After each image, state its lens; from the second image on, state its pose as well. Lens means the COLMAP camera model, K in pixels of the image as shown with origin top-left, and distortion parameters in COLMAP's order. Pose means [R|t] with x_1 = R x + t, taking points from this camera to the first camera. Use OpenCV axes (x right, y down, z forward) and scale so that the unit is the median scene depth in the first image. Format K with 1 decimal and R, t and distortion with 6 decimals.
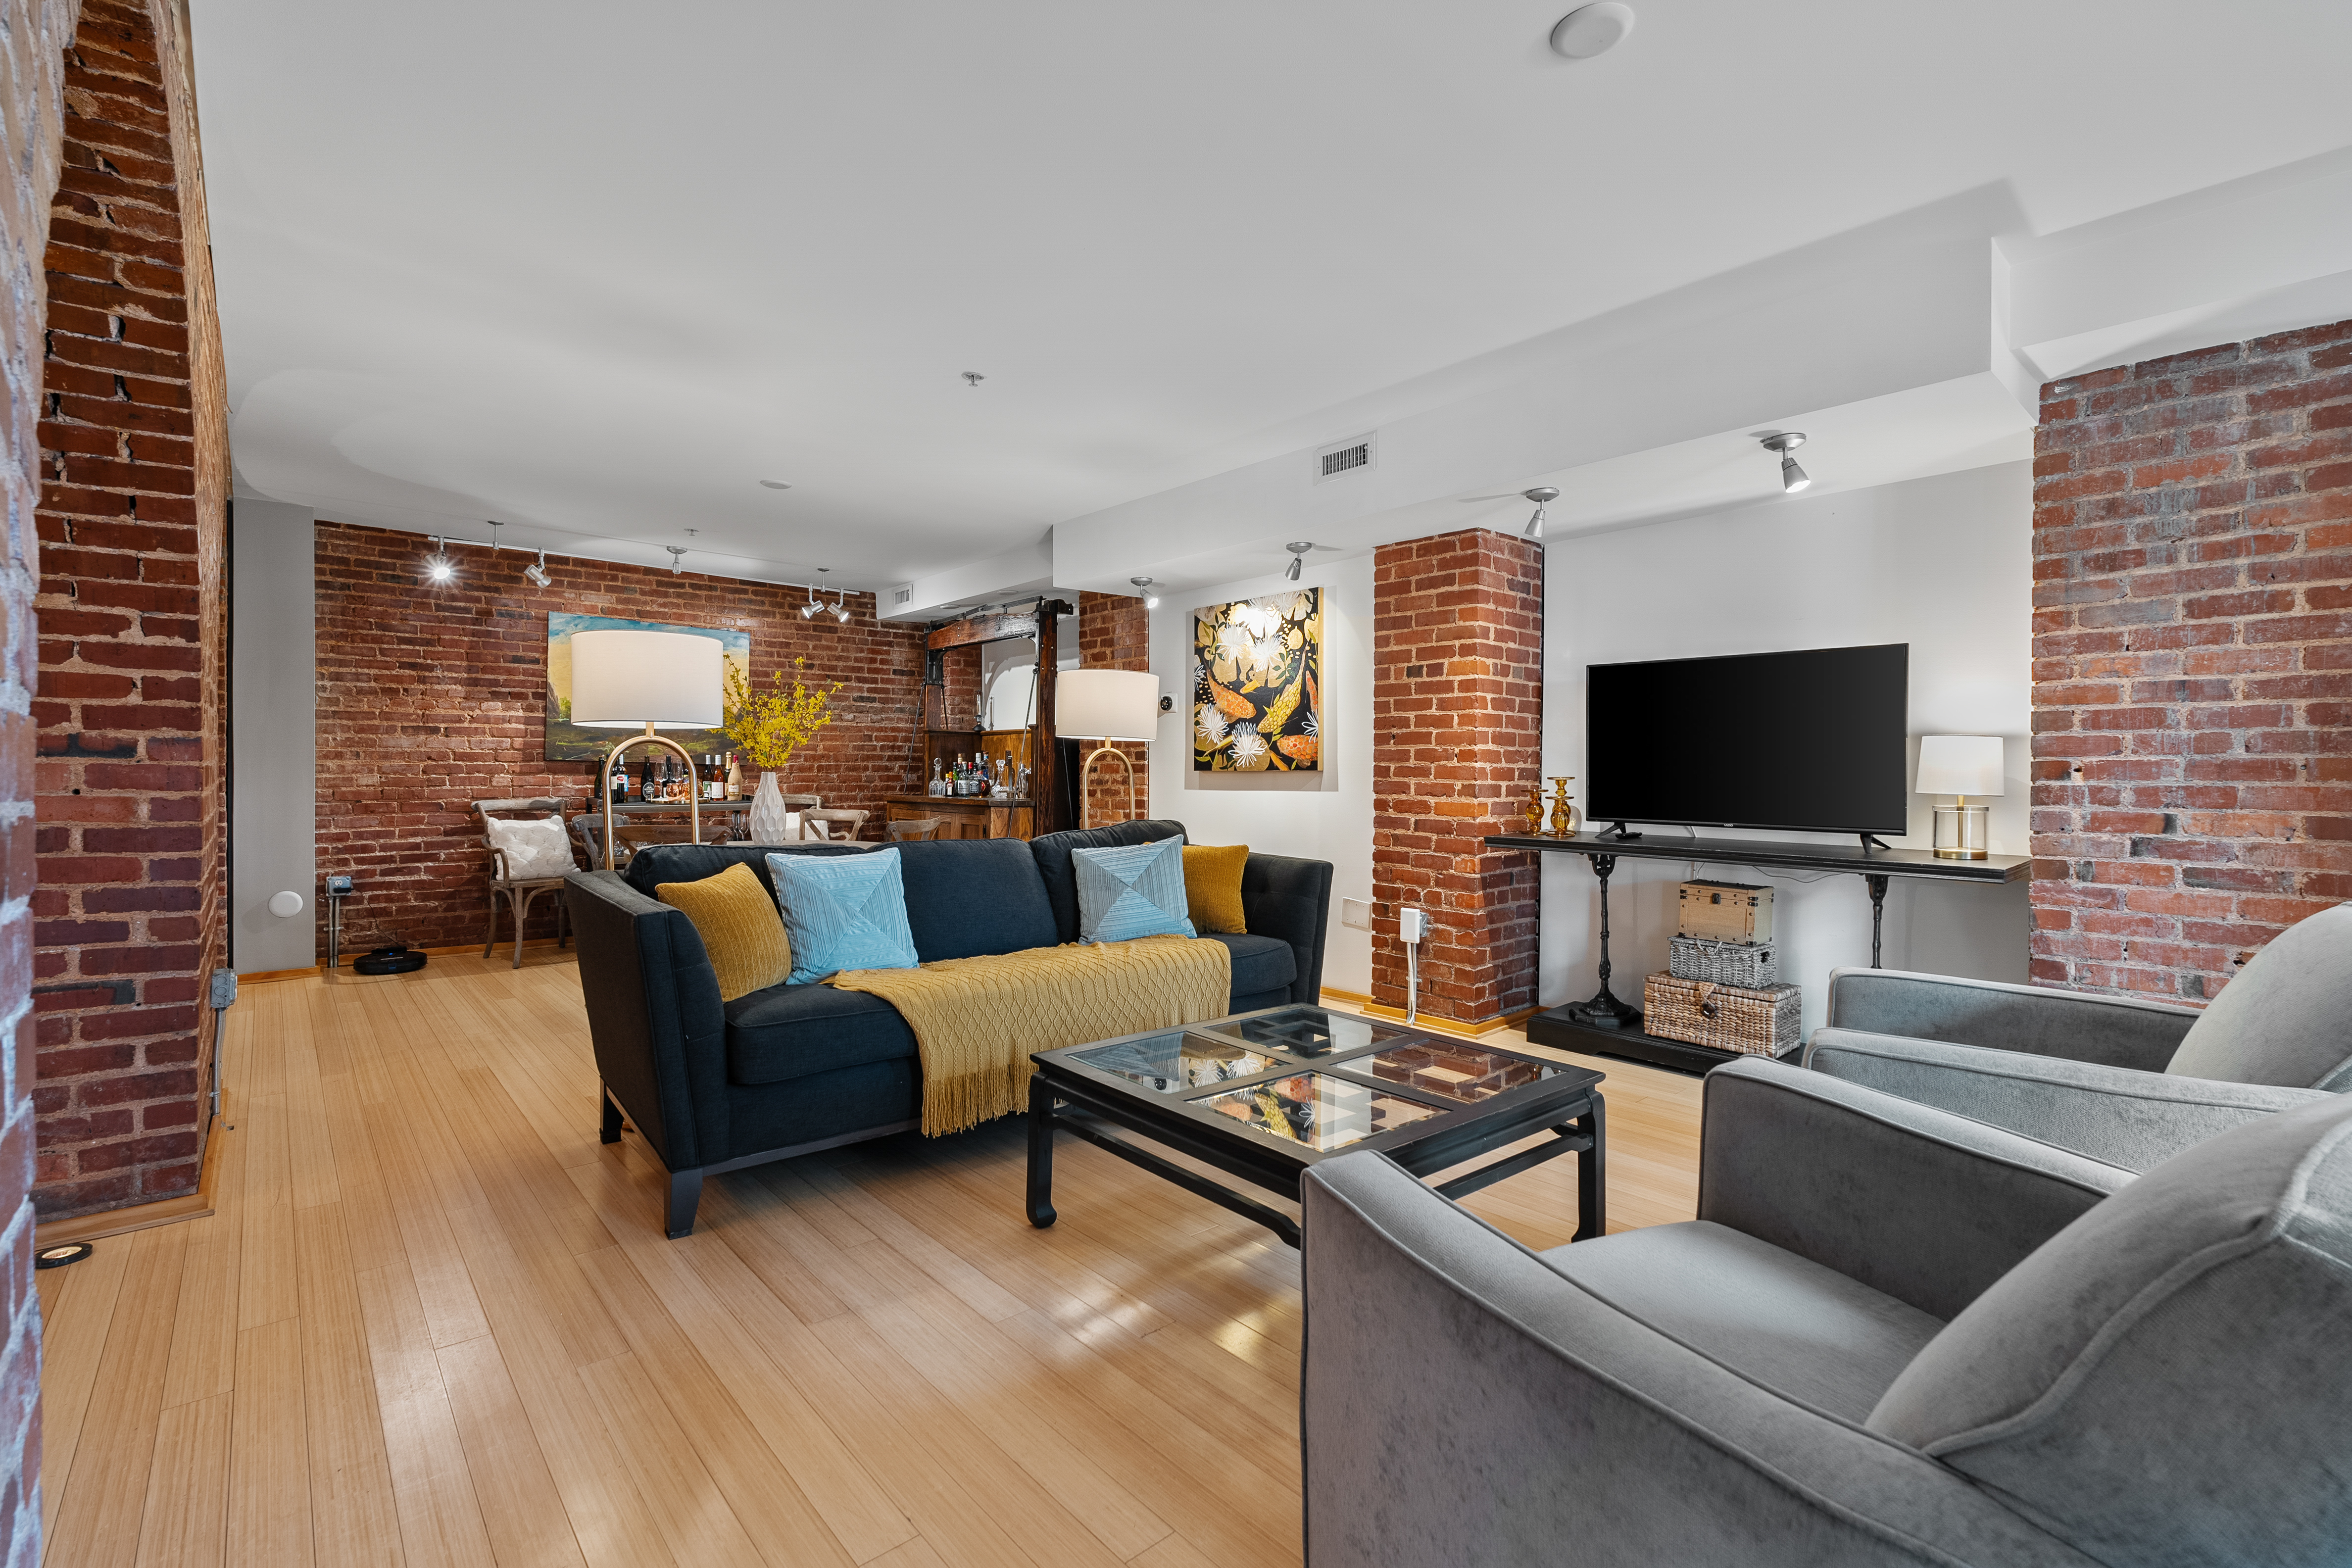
lens RADIAL K [[1035.7, 0, 1166.4], [0, 1035.7, 777.8], [0, 0, 1]] dist [-0.005188, -0.001183]
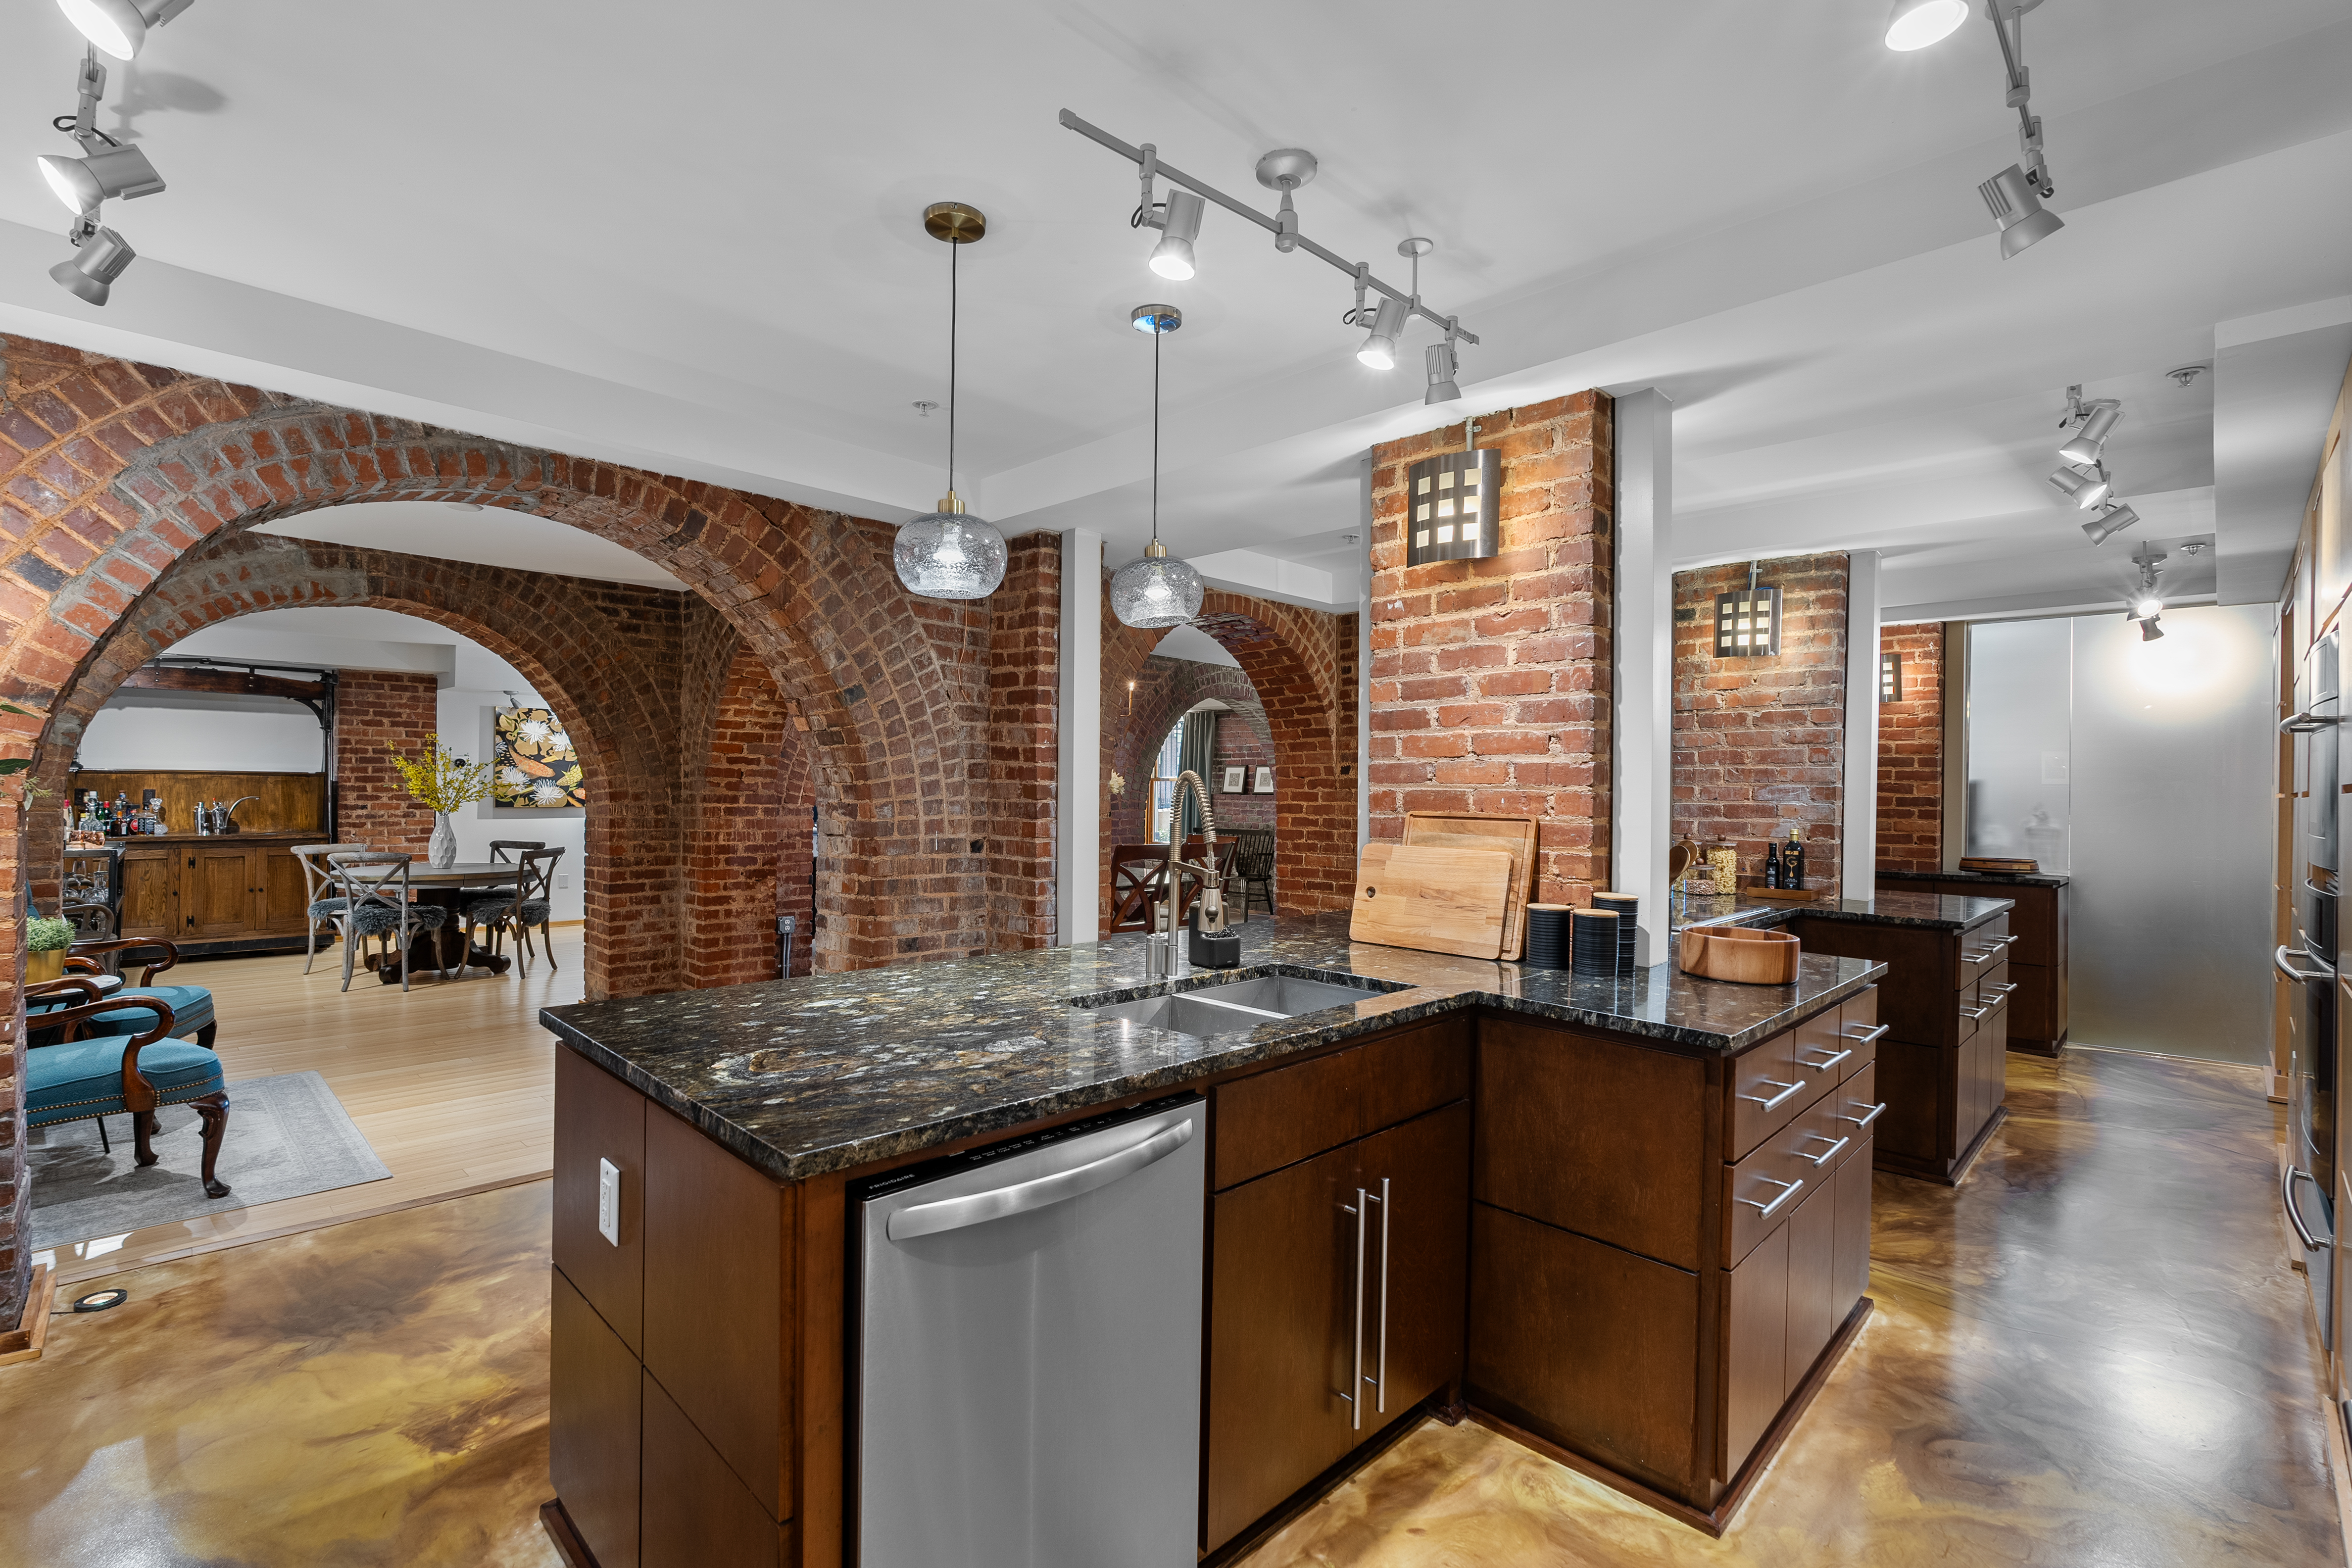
lens RADIAL K [[1054.3, 0, 1166.8], [0, 1054.3, 789.6], [0, 0, 1]] dist [-0.003635, -0.000337]
pose [[-0.075973, -0.004535, 0.997100, -1.867958], [-0.003941, 0.999983, 0.004248, -0.050519], [-0.997102, -0.003607, -0.075990, 0.099076]]
